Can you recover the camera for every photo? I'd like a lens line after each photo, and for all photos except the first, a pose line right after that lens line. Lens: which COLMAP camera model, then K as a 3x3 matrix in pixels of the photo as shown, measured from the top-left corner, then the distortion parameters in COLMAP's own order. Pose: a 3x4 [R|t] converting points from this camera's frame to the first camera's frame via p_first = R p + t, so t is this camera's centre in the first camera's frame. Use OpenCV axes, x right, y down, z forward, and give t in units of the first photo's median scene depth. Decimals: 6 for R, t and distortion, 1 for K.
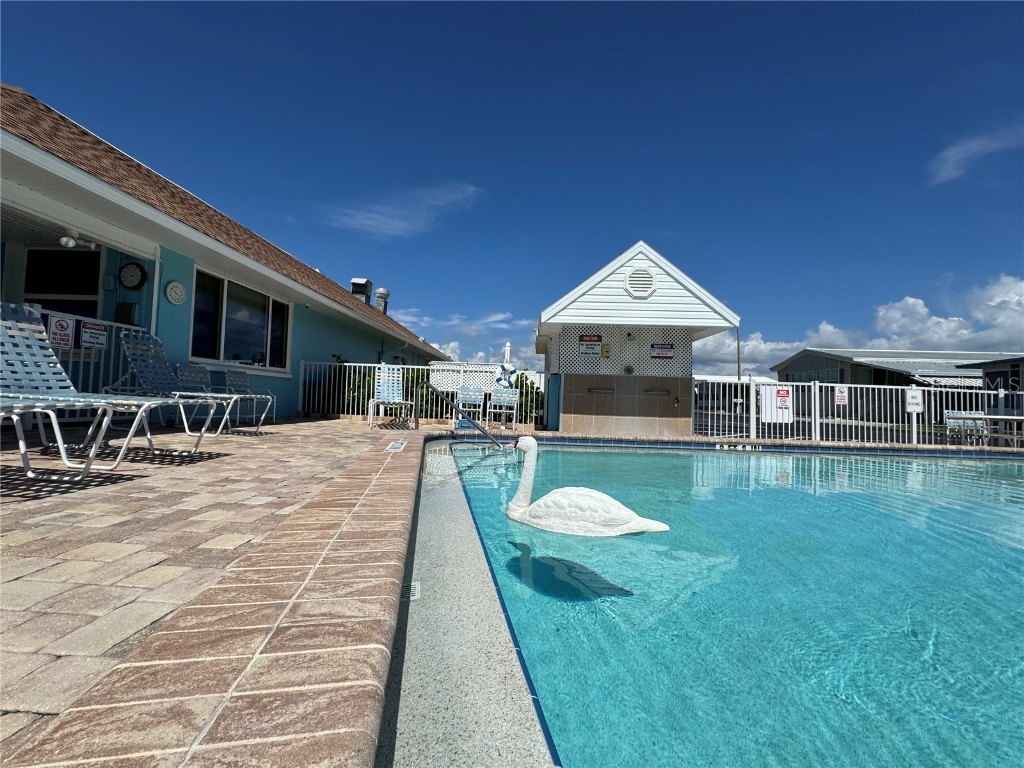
lens RADIAL K [[411.7, 0, 512.0], [0, 411.7, 384.0], [0, 0, 1]] dist [-0.001745, -0.000041]
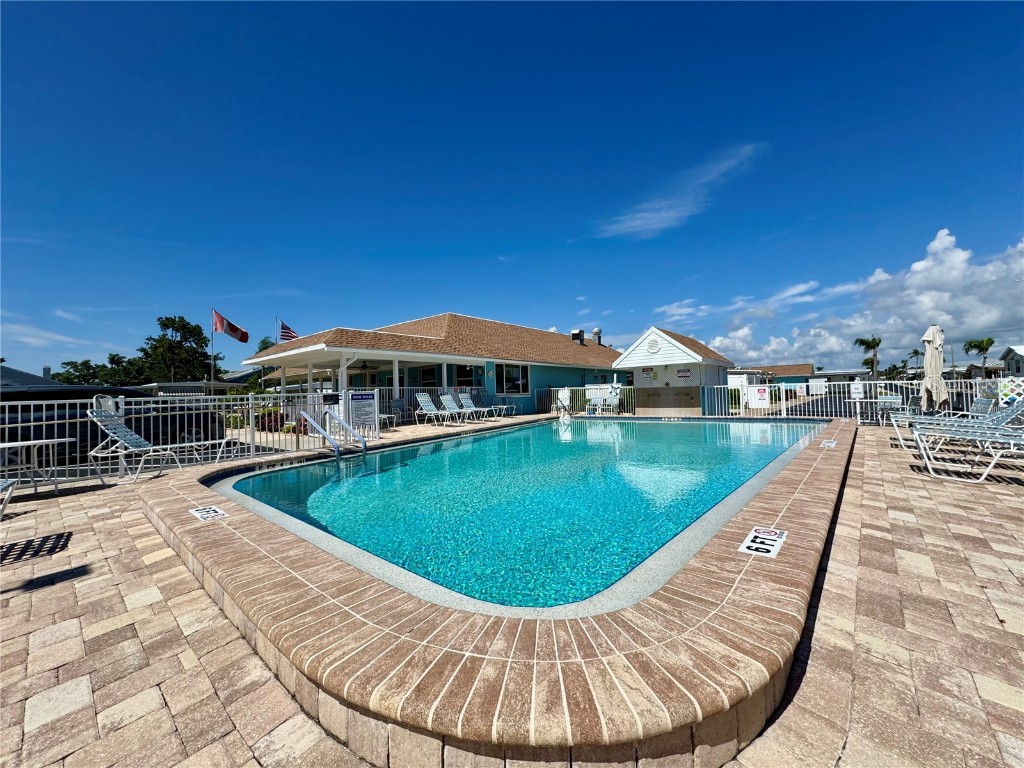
lens RADIAL K [[411.7, 0, 512.0], [0, 411.7, 384.0], [0, 0, 1]] dist [-0.001745, -0.000041]
pose [[0.789032, -0.071290, -0.610201, 0.895578], [0.075025, 0.996992, -0.019465, -0.051926], [0.609753, -0.030422, 0.792007, -1.018992]]
